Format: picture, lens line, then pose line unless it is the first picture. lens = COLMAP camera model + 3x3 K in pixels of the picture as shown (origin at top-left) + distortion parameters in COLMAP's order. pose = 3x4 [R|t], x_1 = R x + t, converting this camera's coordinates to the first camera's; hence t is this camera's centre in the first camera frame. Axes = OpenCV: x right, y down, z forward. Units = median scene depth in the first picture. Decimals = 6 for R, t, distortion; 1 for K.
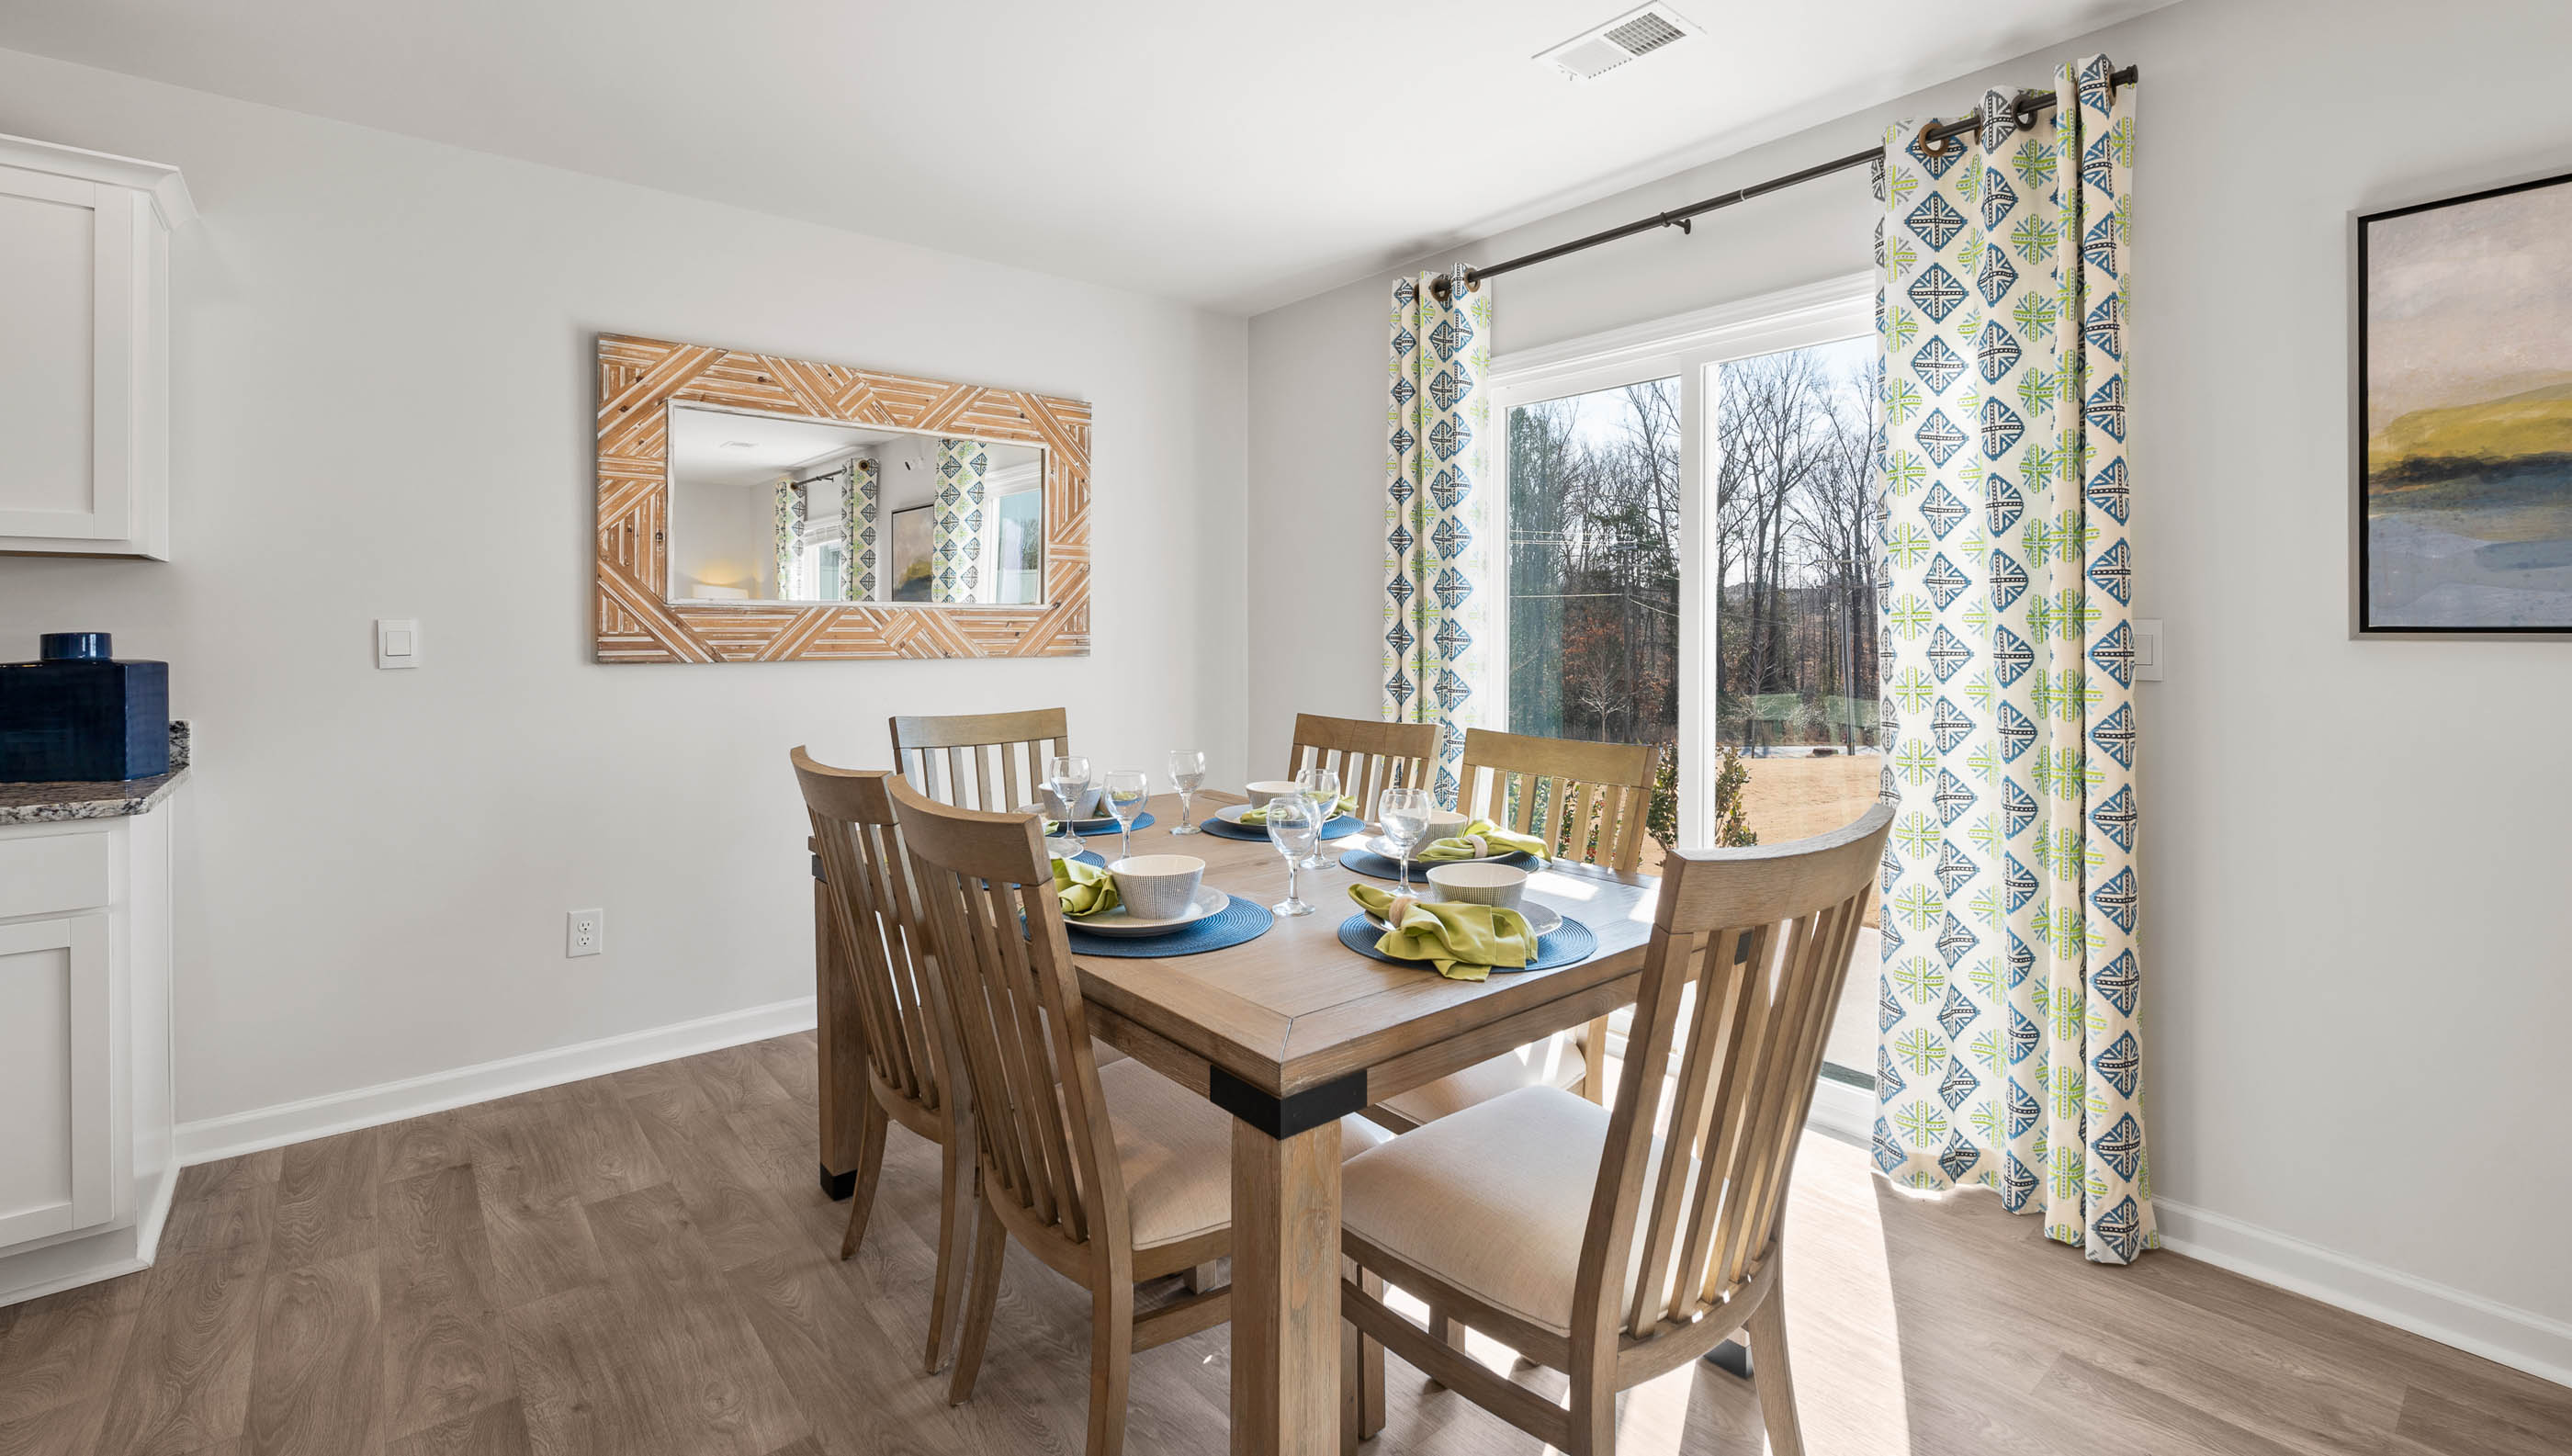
lens RADIAL K [[1113.5, 0, 1289.6], [0, 1113.5, 615.7], [0, 0, 1]] dist [-0.006973, -0.000345]
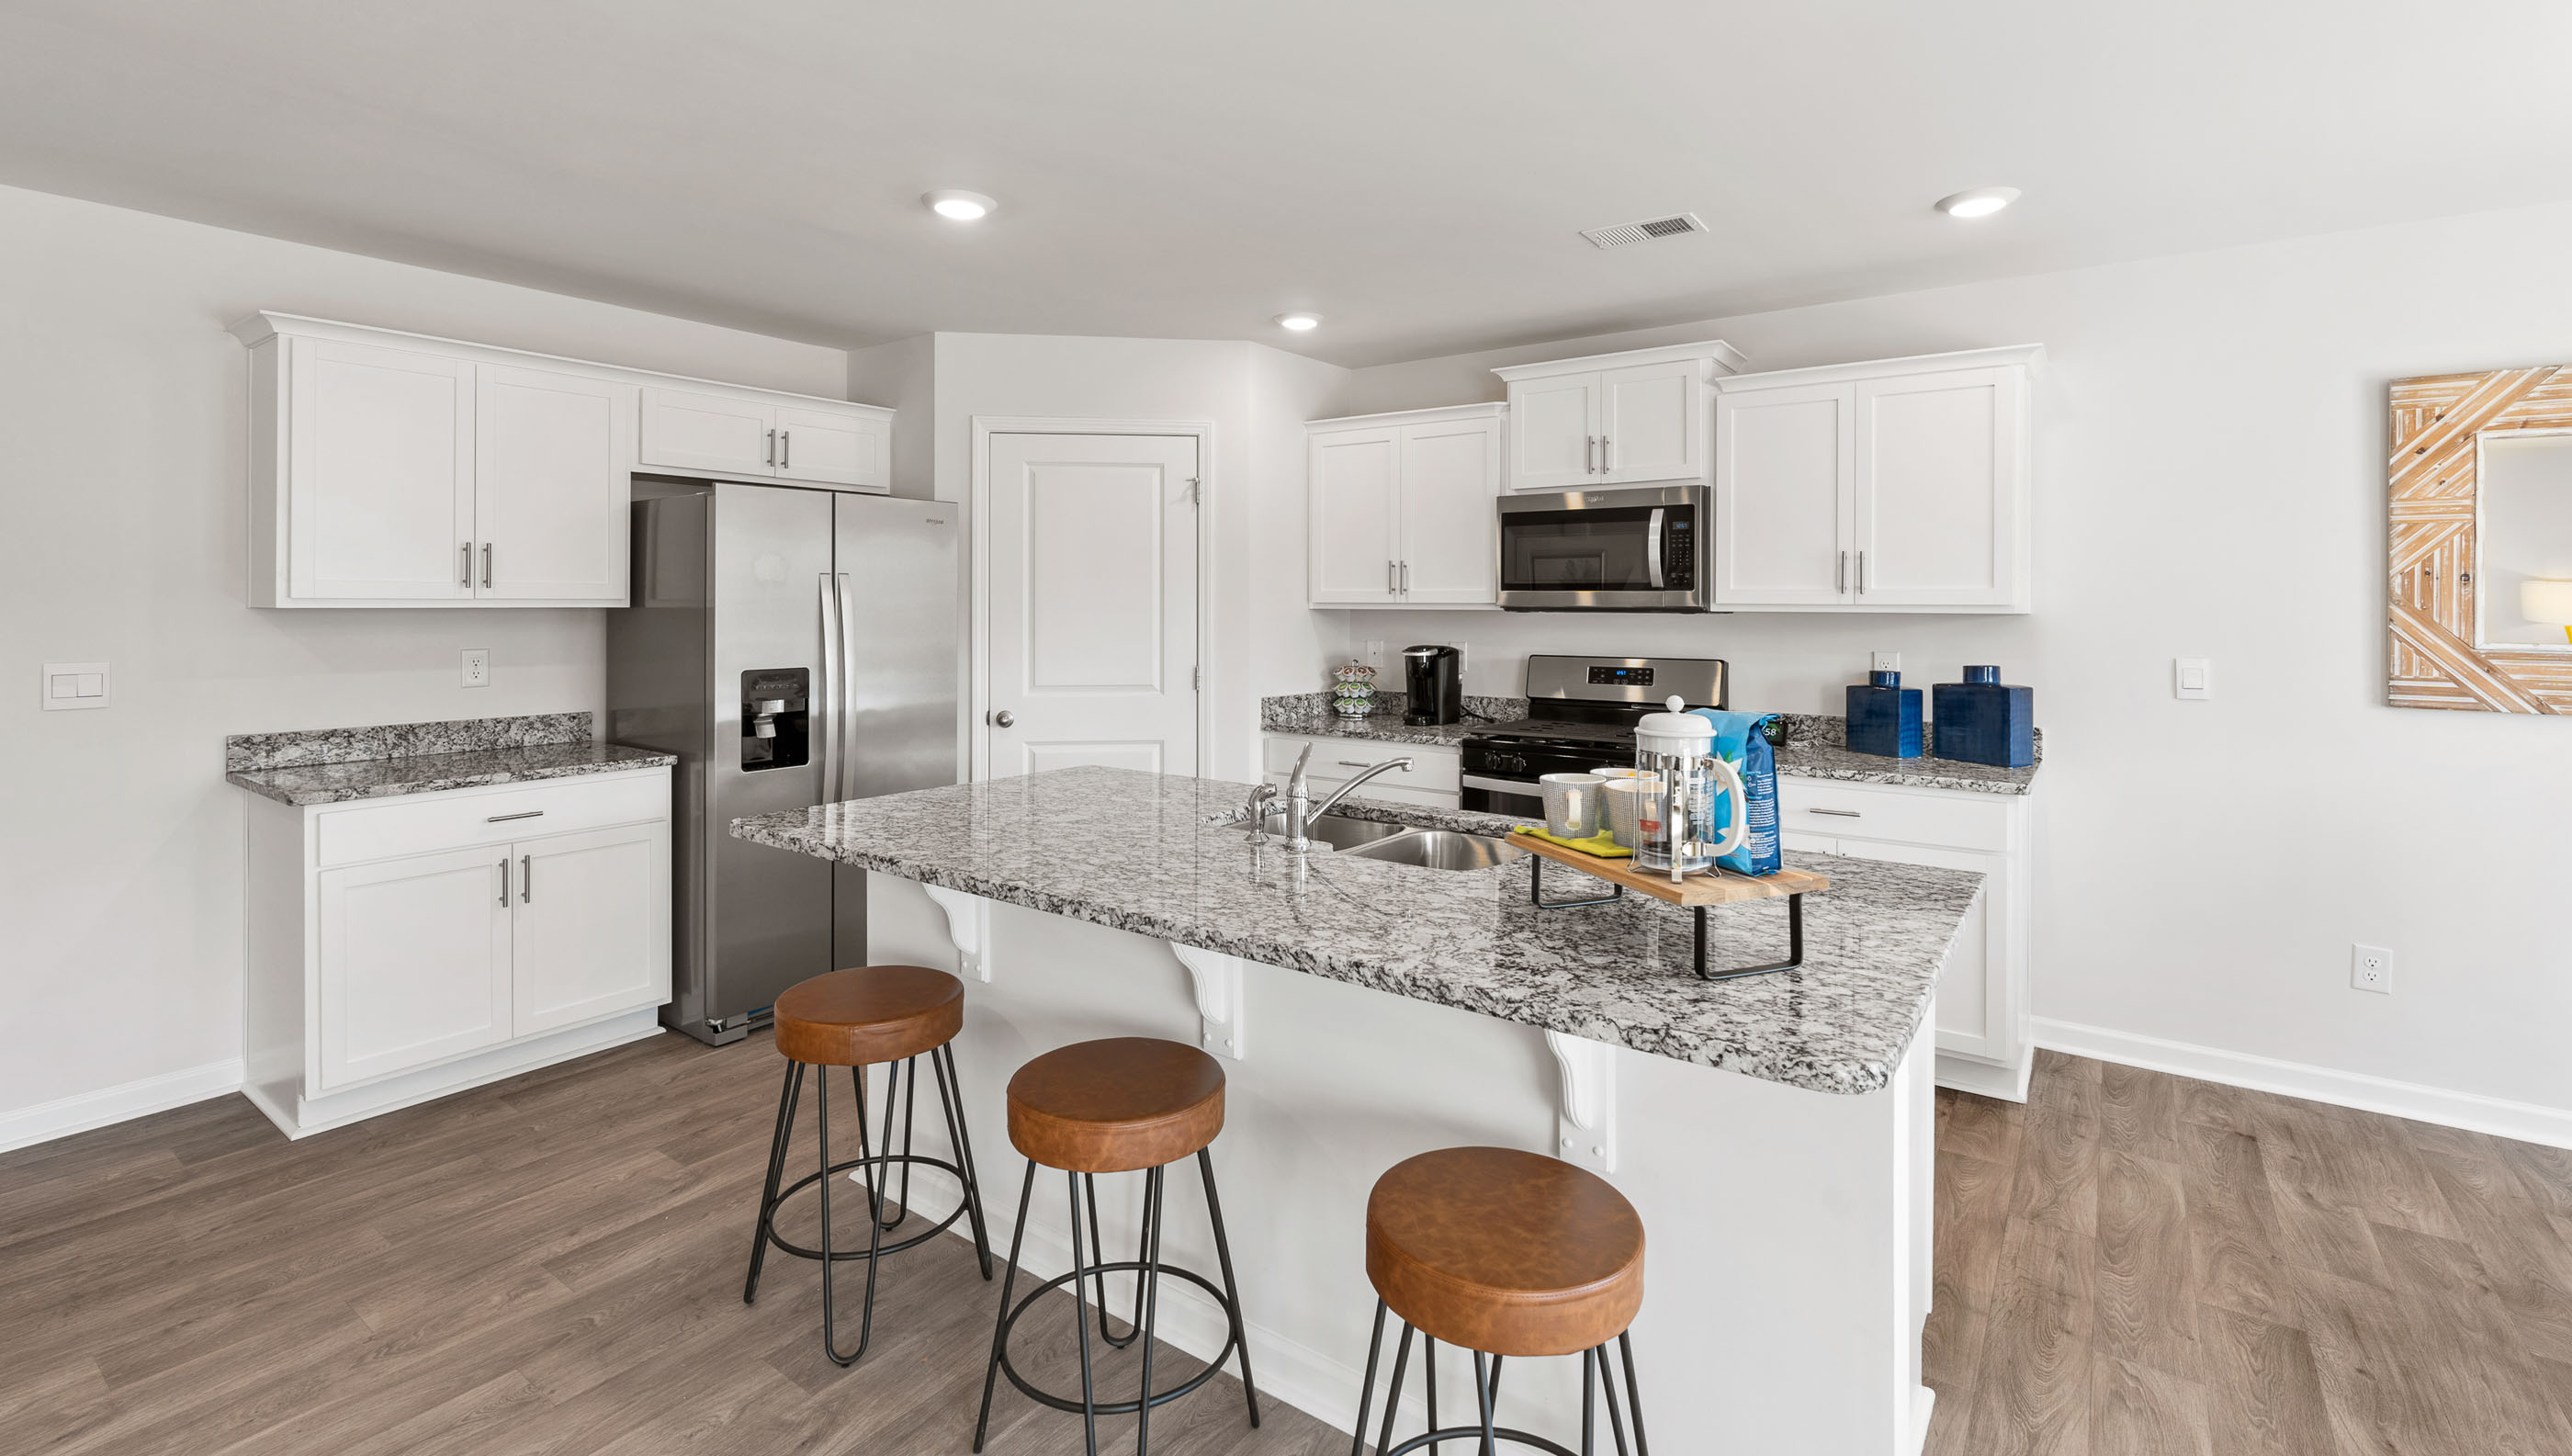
lens RADIAL K [[1137.7, 0, 1303.4], [0, 1137.7, 612.8], [0, 0, 1]] dist [-0.002578, -0.000887]
pose [[0.247765, 0.007114, -0.968794, 0.165955], [0.003313, 0.999961, 0.008190, -0.068668], [0.968815, -0.005239, 0.247731, -0.267930]]
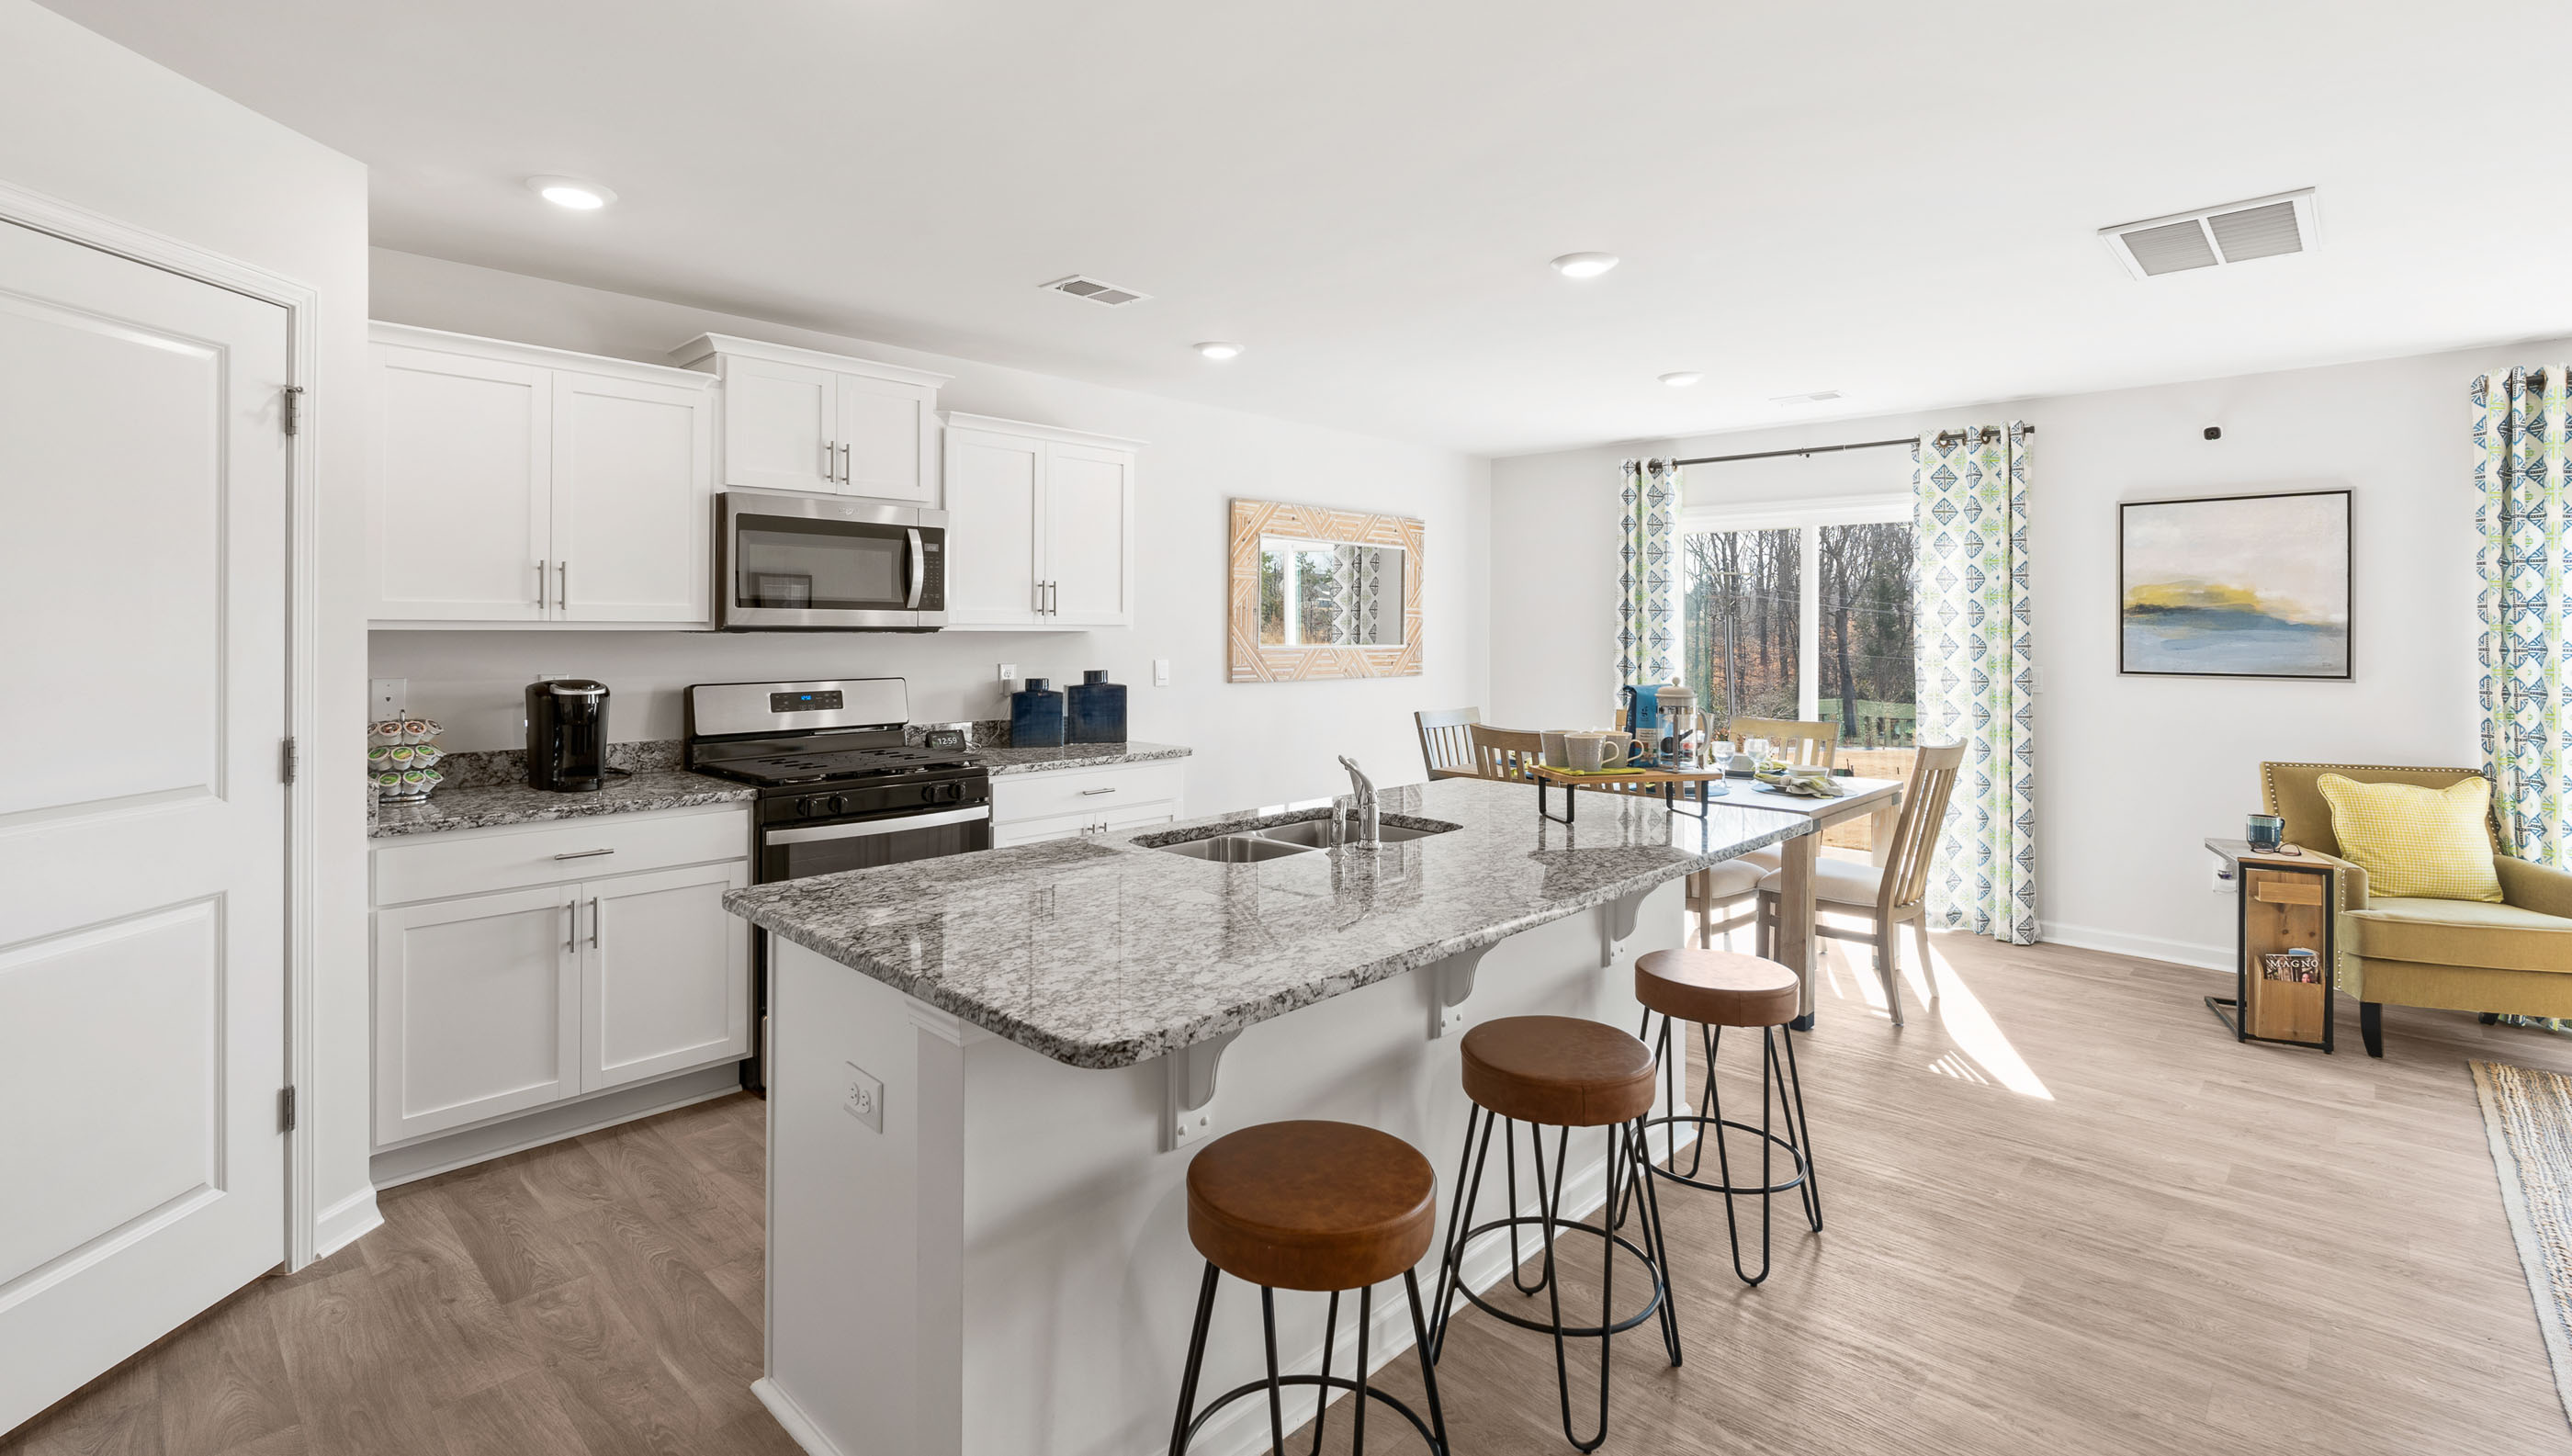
lens RADIAL K [[1137.7, 0, 1303.4], [0, 1137.7, 612.8], [0, 0, 1]] dist [-0.002578, -0.000887]
pose [[0.993794, 0.007172, 0.111003, -0.906817], [-0.006596, 0.999963, -0.005550, -0.076842], [-0.111039, 0.004783, 0.993805, -1.062390]]
